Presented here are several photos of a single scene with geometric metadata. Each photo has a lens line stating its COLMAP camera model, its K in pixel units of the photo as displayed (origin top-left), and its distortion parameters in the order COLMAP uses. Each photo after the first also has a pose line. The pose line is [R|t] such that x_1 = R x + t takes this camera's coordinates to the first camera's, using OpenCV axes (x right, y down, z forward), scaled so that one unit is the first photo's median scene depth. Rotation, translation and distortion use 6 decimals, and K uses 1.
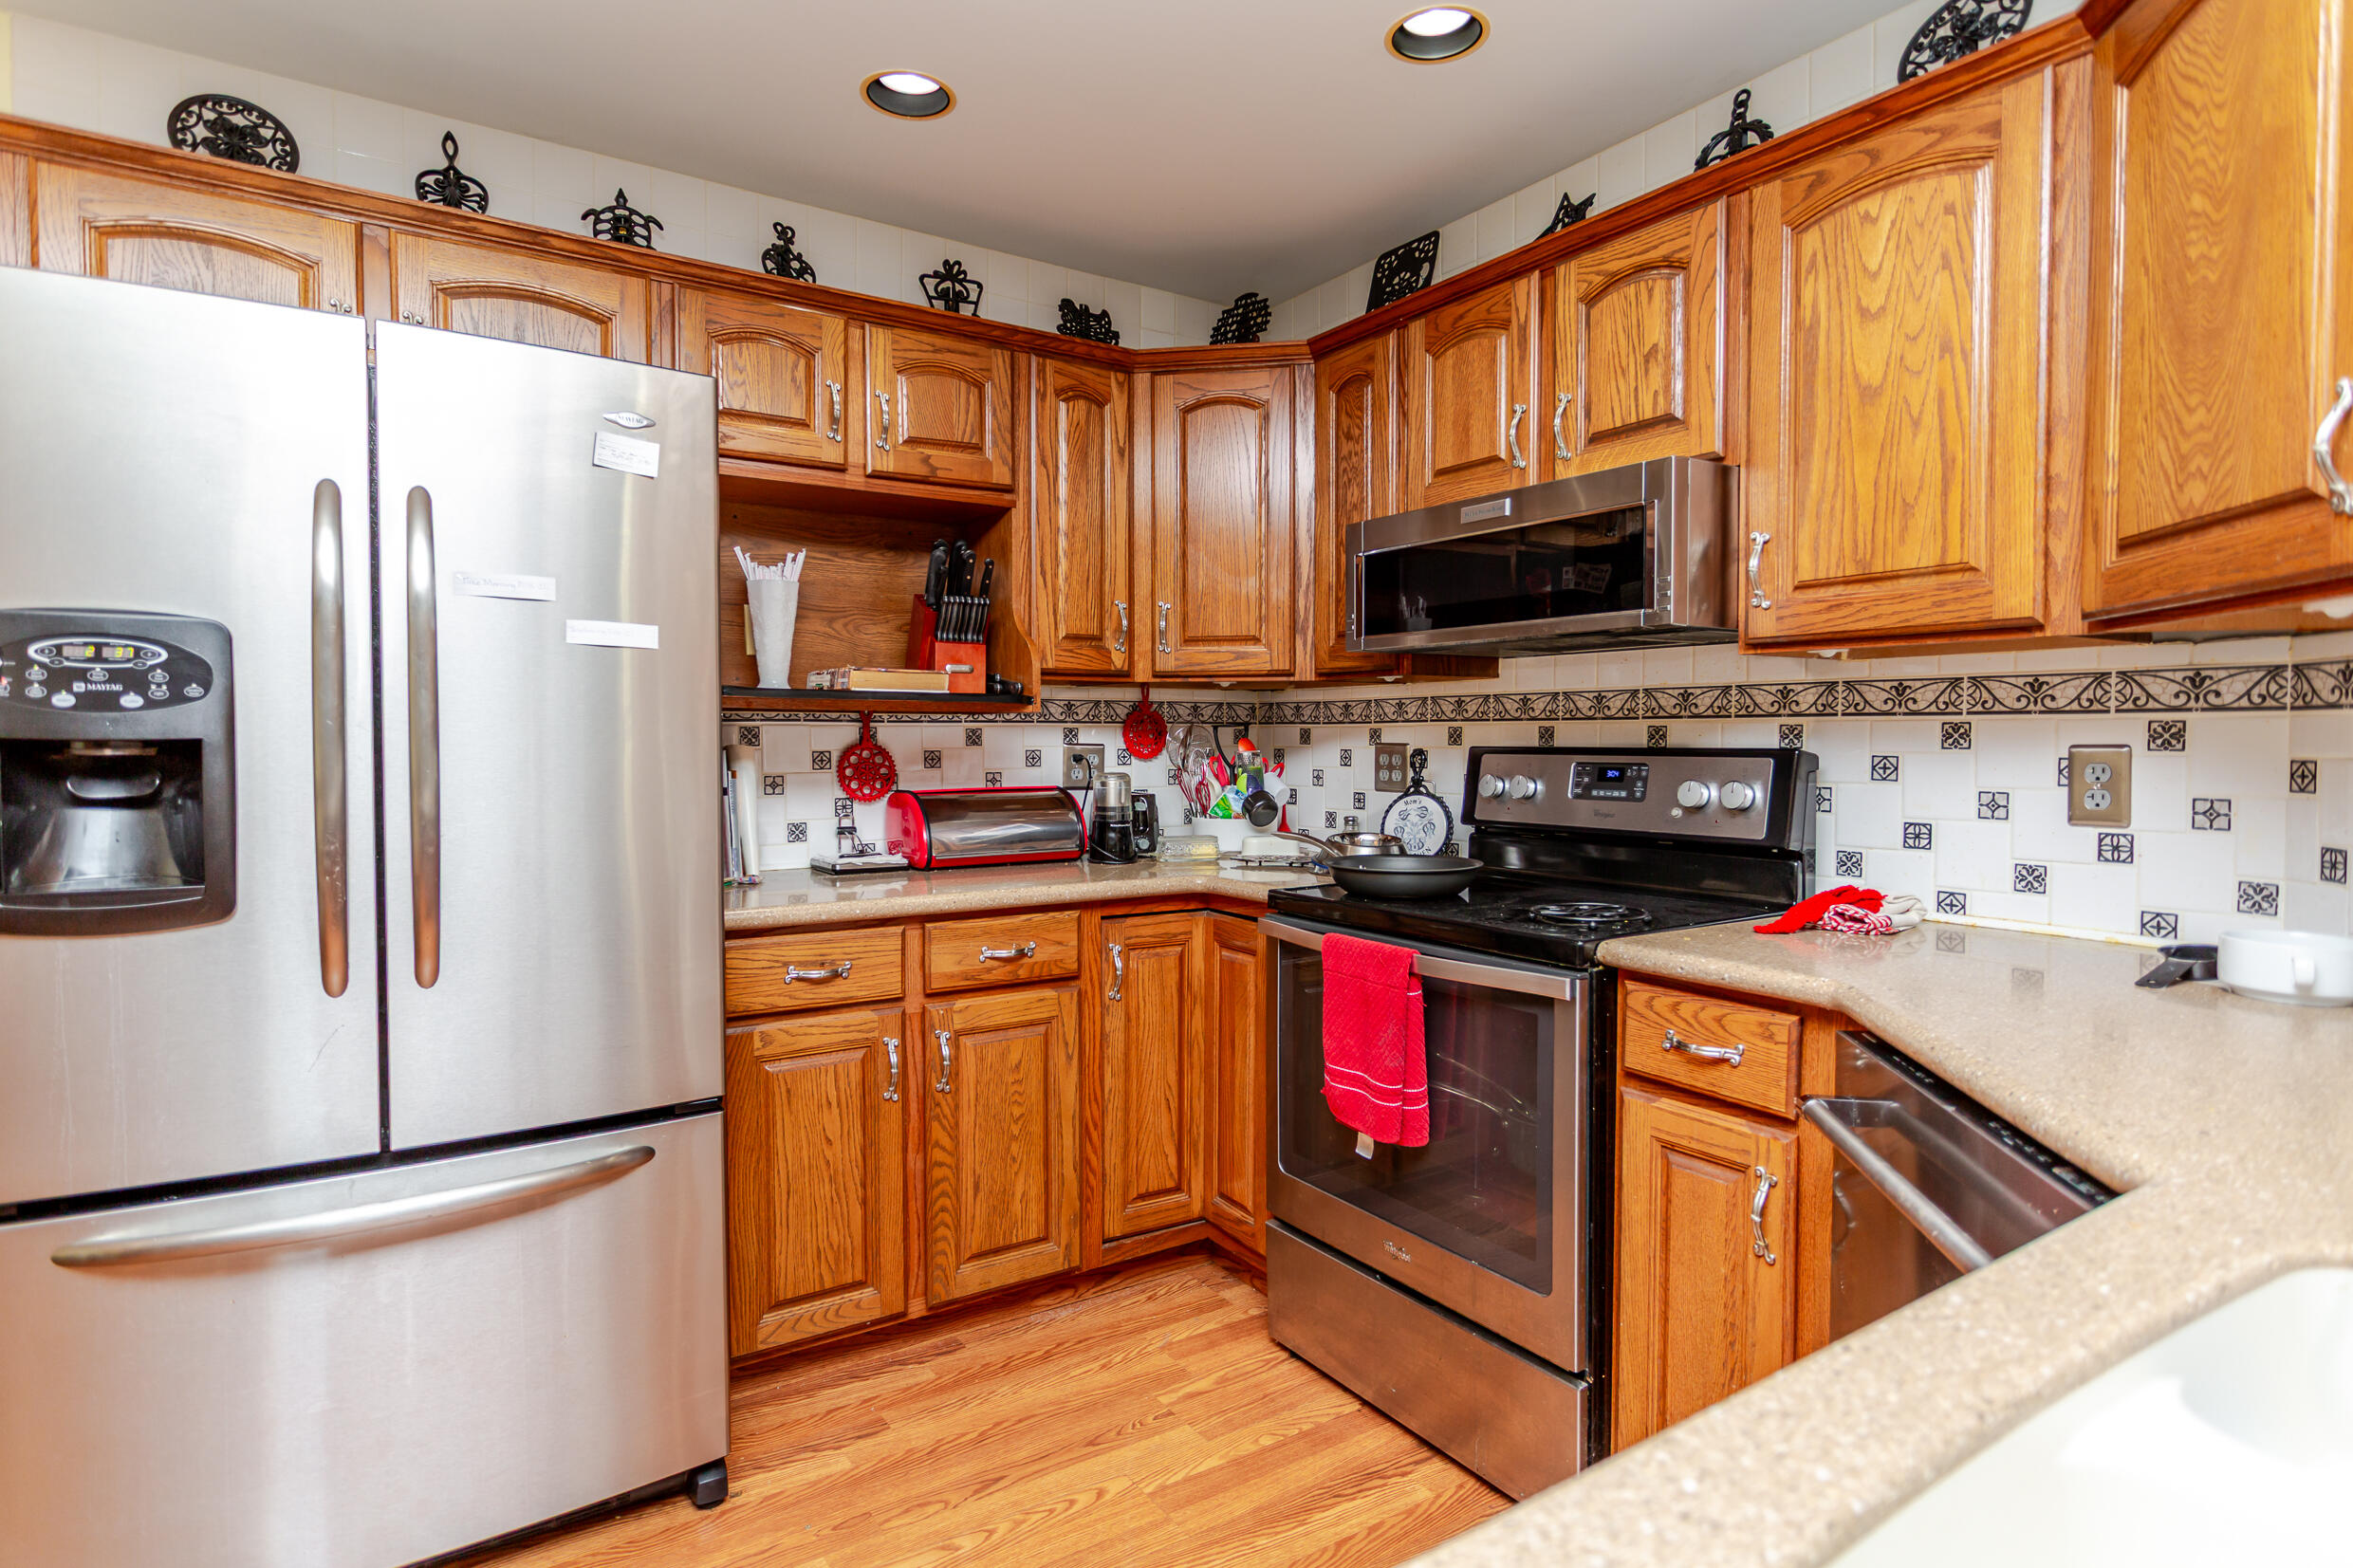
lens RADIAL K [[1214.8, 0, 1185.2], [0, 1214.8, 784.0], [0, 0, 1]] dist [-0.003548, 0.002288]
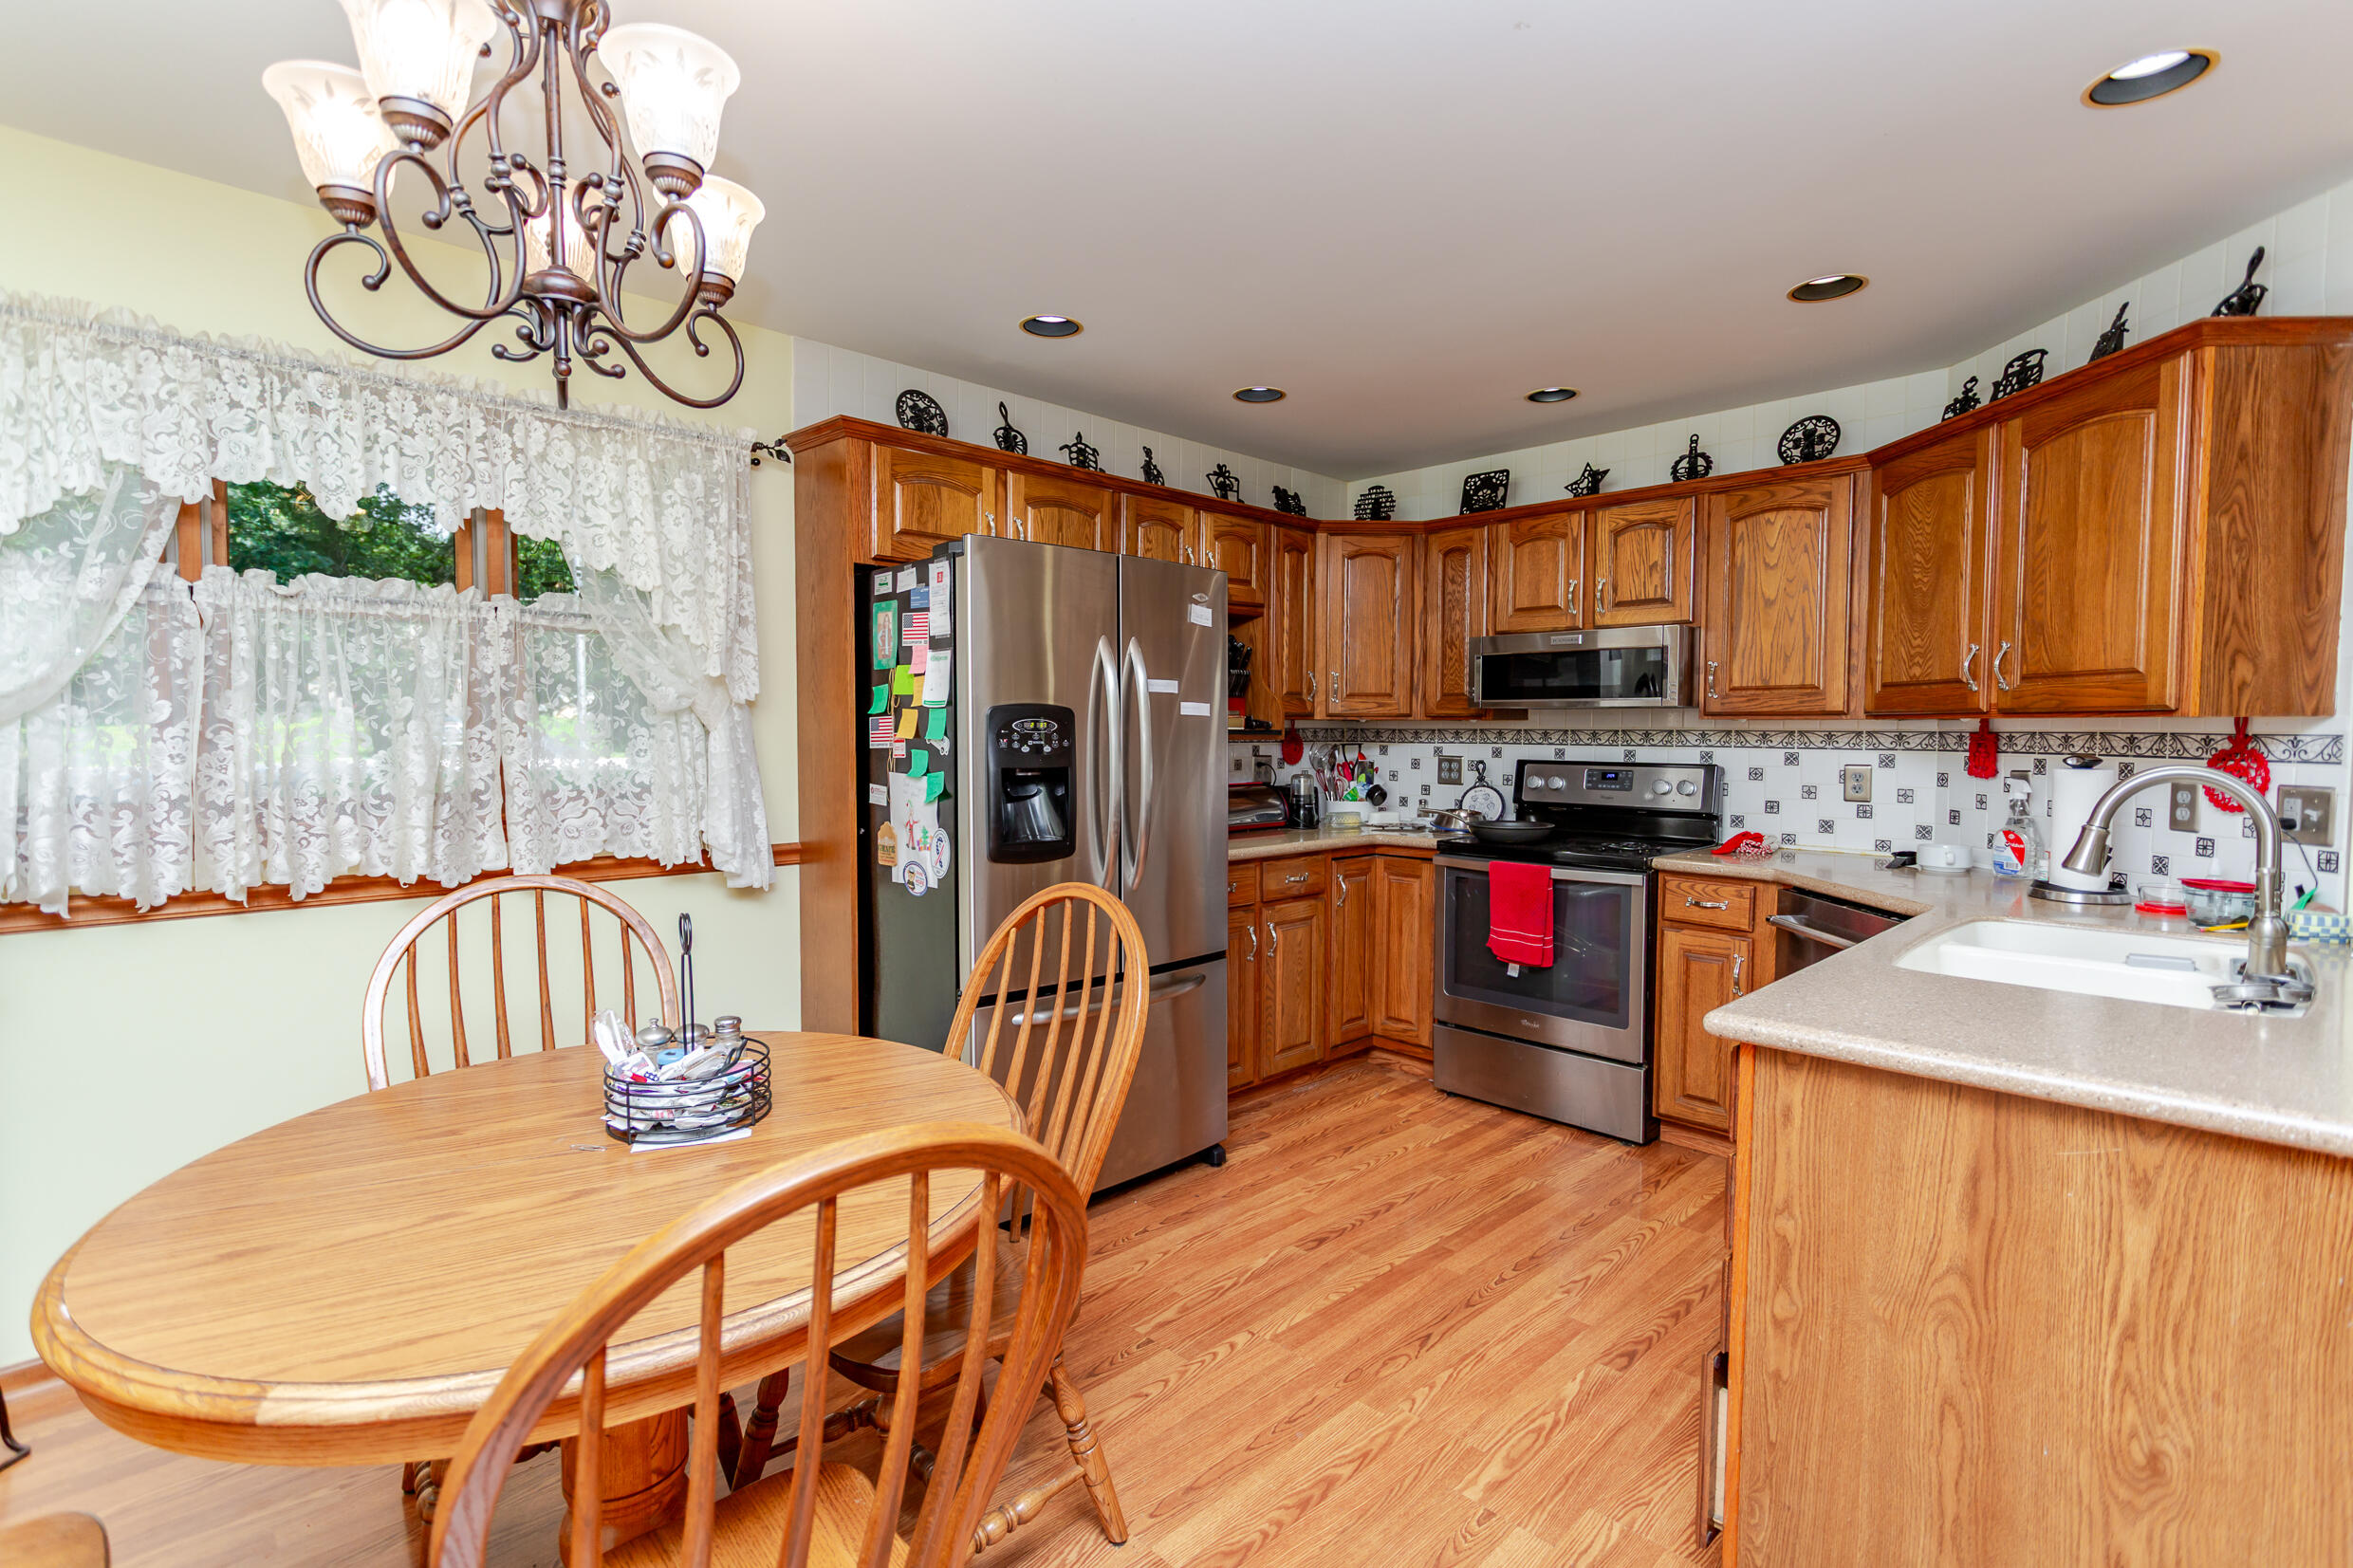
lens RADIAL K [[1102.6, 0, 1181.5], [0, 1102.6, 782.5], [0, 0, 1]] dist [0.000830, 0.001292]
pose [[0.981618, -0.005209, 0.190787, -0.690608], [0.002788, 0.999912, 0.012957, -0.024321], [-0.190838, -0.012187, 0.981546, -0.603123]]
